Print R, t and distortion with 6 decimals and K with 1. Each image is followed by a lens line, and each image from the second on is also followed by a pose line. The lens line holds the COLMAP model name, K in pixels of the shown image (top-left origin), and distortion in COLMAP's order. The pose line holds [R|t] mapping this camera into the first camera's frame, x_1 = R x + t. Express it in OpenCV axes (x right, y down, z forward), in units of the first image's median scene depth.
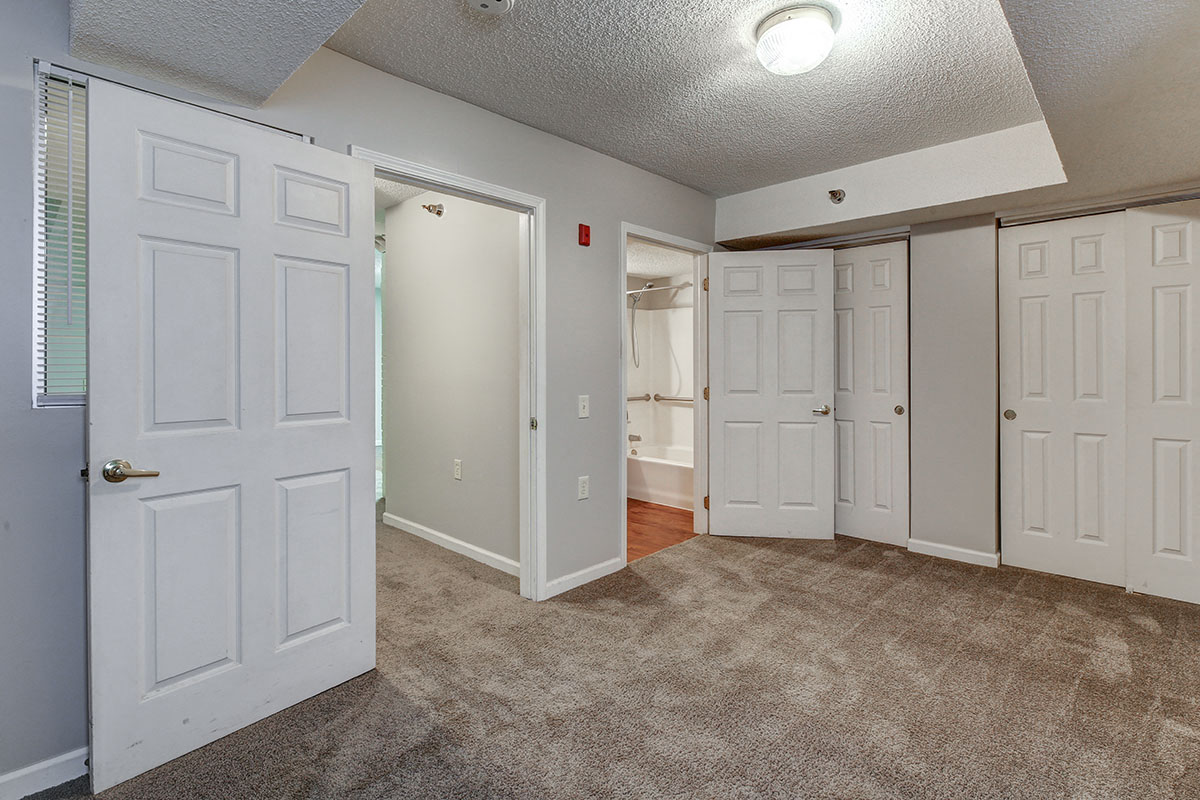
lens RADIAL K [[565.5, 0, 616.8], [0, 565.5, 363.0], [0, 0, 1]] dist [-0.006426, -0.000625]
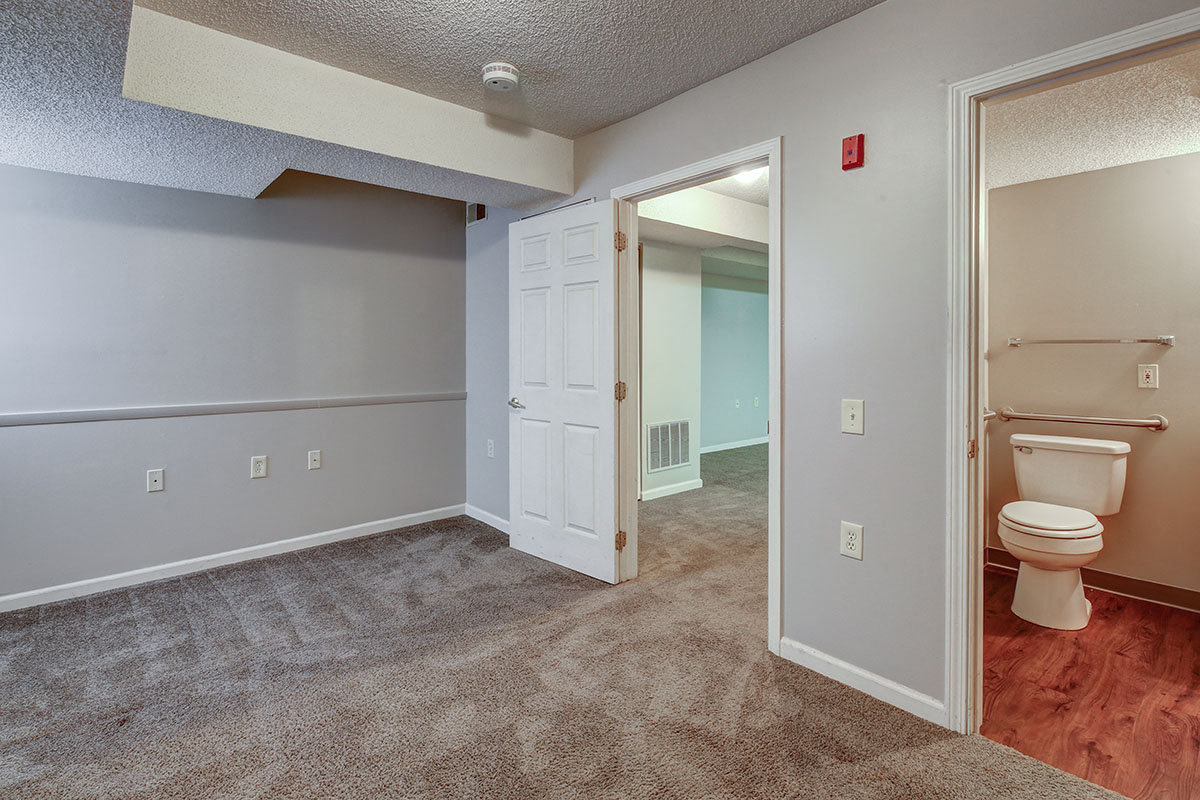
lens RADIAL K [[562.7, 0, 583.8], [0, 562.7, 353.4], [0, 0, 1]] dist [-0.000413, -0.002118]
pose [[-0.106630, 0.002206, -0.994296, 0.646173], [0.007106, 0.999974, 0.001457, 0.001720], [0.994273, -0.006910, -0.106643, 0.793165]]
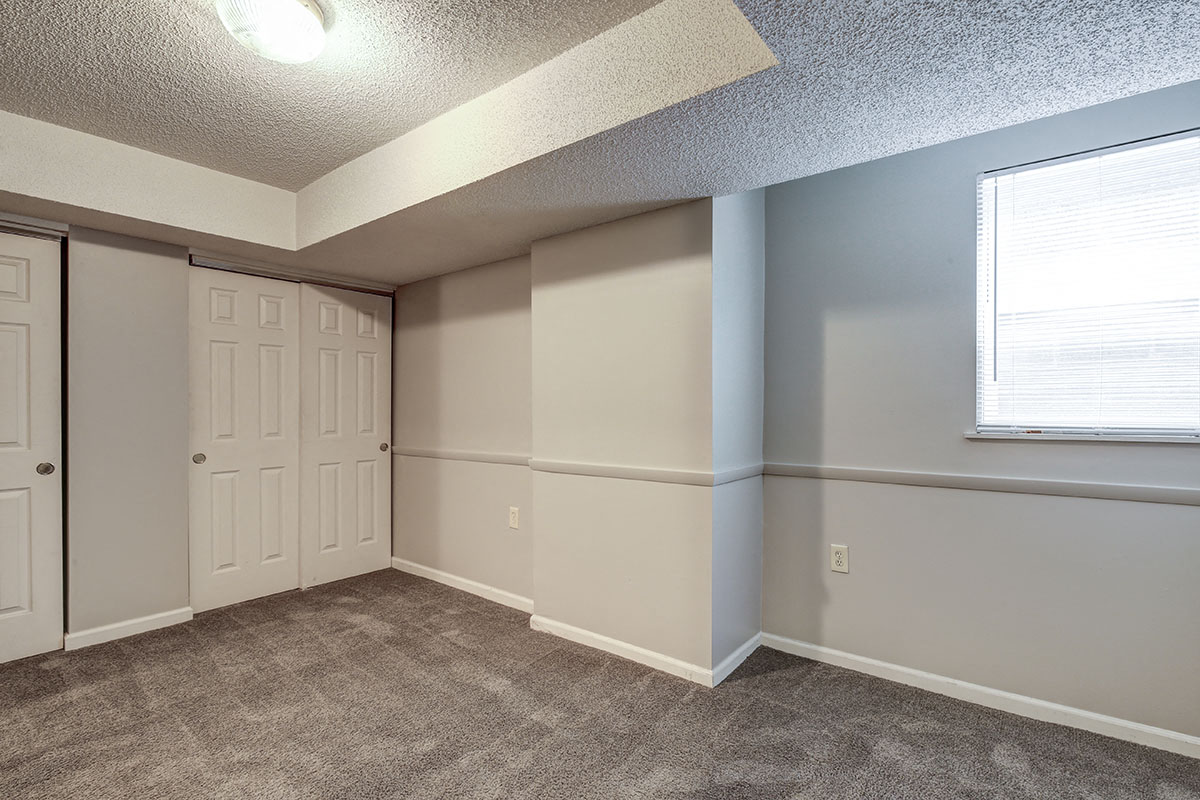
lens RADIAL K [[552.6, 0, 641.7], [0, 552.6, 407.2], [0, 0, 1]] dist [0.001595, -0.001275]
pose [[-0.116228, 0.003889, 0.993215, -0.377224], [-0.002885, 0.999987, -0.004253, 0.005106], [-0.993218, -0.003360, -0.116216, 0.380382]]
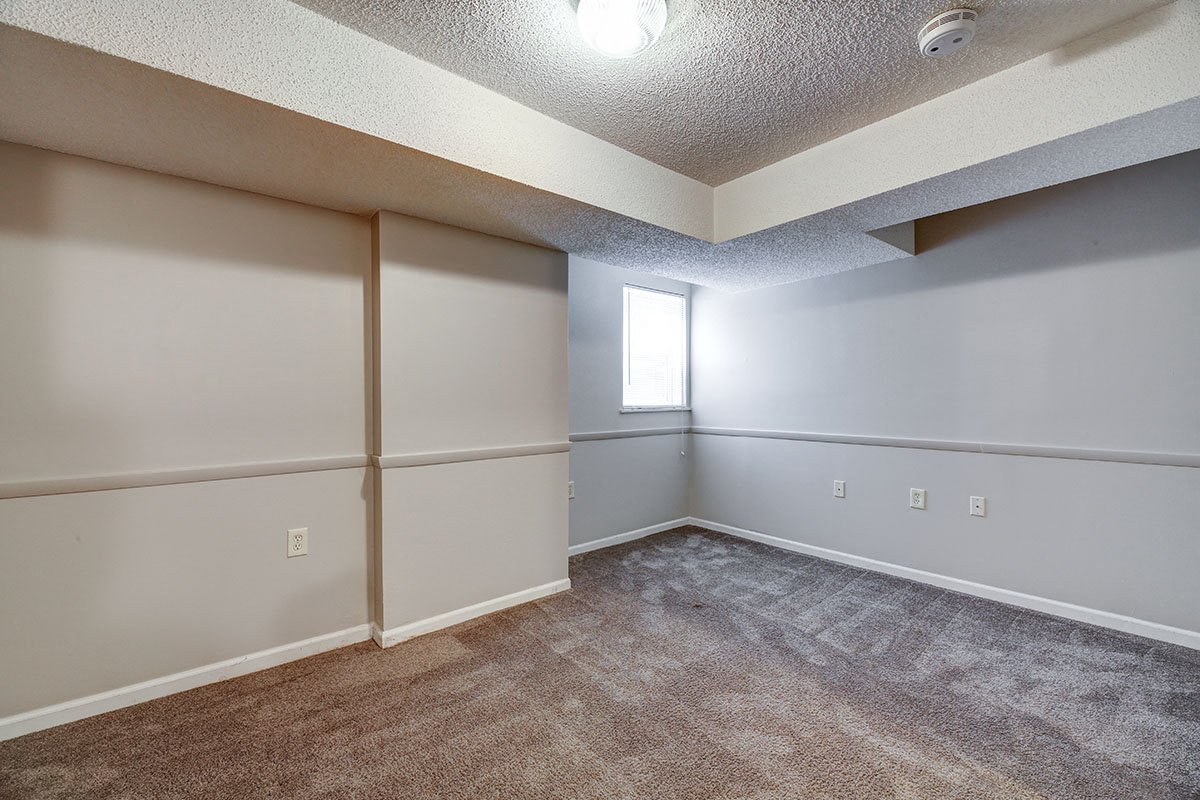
lens RADIAL K [[503.0, 0, 604.1], [0, 503.0, 400.6], [0, 0, 1]] dist [0.001198, -0.000292]
pose [[-0.992874, 0.004167, 0.119096, 0.169108], [0.004629, 0.999983, 0.003605, 0.004312], [-0.119079, 0.004131, -0.992876, 1.183020]]
